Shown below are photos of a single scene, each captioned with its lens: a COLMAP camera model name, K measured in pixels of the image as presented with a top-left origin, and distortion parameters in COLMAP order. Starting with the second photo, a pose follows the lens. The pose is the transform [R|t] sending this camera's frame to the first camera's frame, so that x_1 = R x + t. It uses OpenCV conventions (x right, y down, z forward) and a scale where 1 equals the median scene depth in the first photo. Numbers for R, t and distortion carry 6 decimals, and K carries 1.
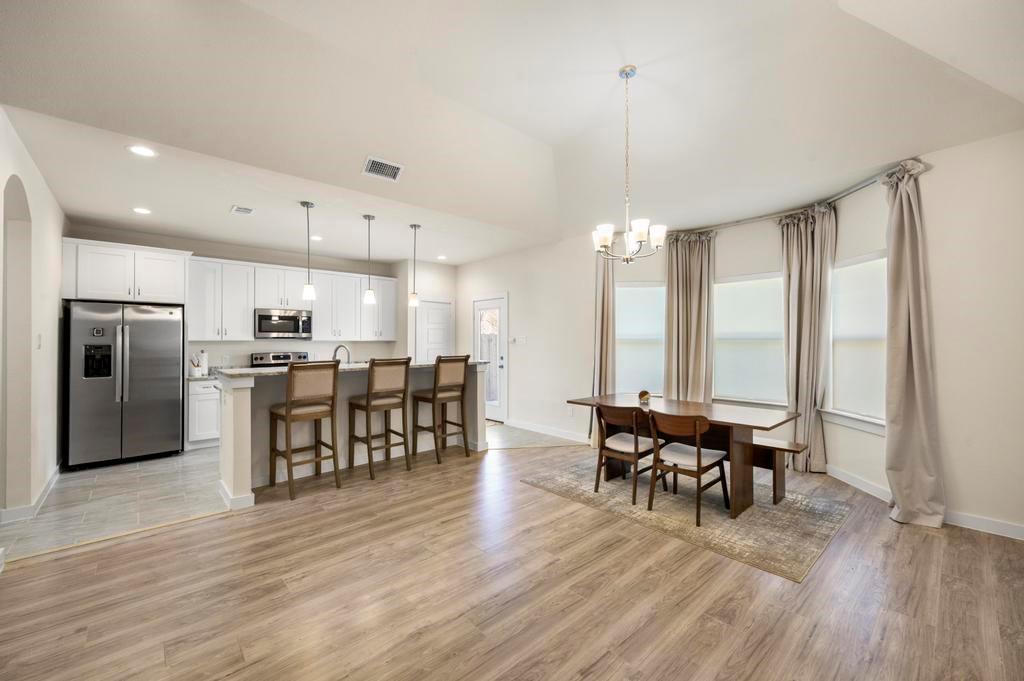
lens RADIAL K [[408.2, 0, 514.0], [0, 408.2, 337.7], [0, 0, 1]] dist [0.000634, 0.000158]
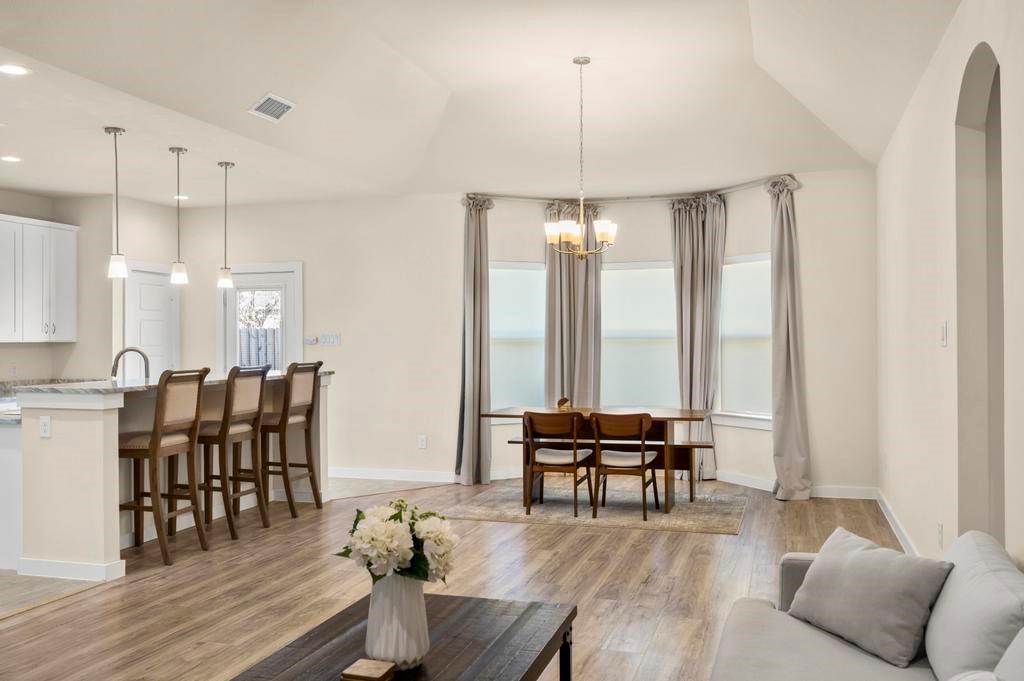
lens RADIAL K [[893.9, 0, 515.0], [0, 893.9, 335.1], [0, 0, 1]] dist [-0.006056, -0.017002]
pose [[0.859532, 0.000318, 0.511082, -0.636335], [0.000441, 0.999999, -0.001364, -0.000178], [-0.511082, 0.001397, 0.859531, -0.494986]]
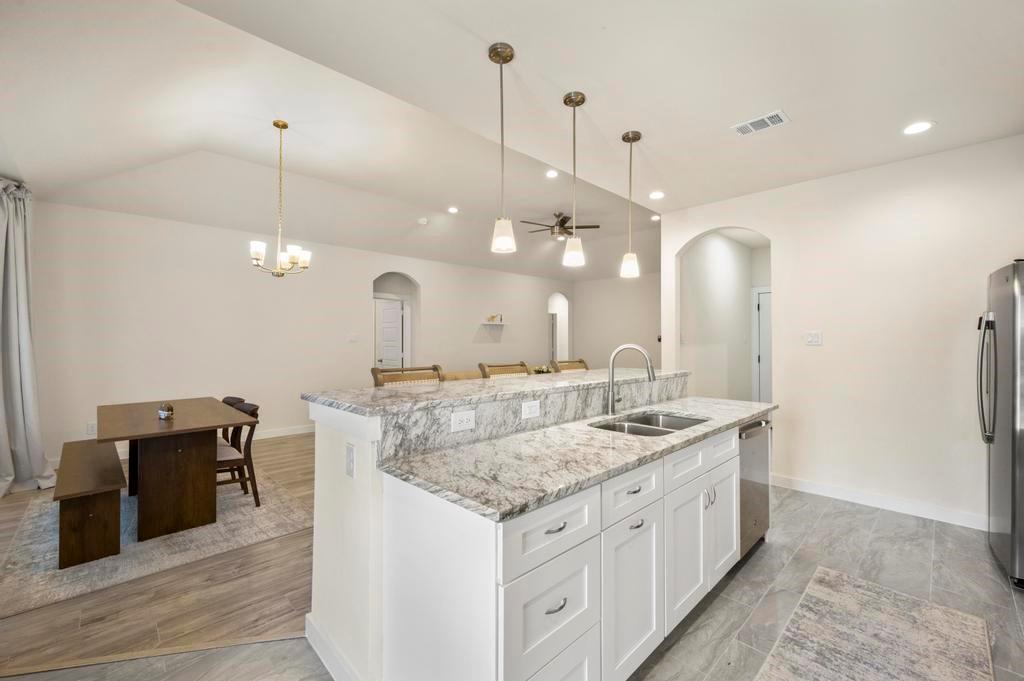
lens RADIAL K [[420.4, 0, 510.4], [0, 420.4, 338.2], [0, 0, 1]] dist [-0.001258, 0.000897]
pose [[-0.999551, 0.002499, -0.029845, -0.265561], [0.002816, 0.999940, -0.010581, 0.013798], [0.029817, -0.010660, -0.999499, 1.571970]]
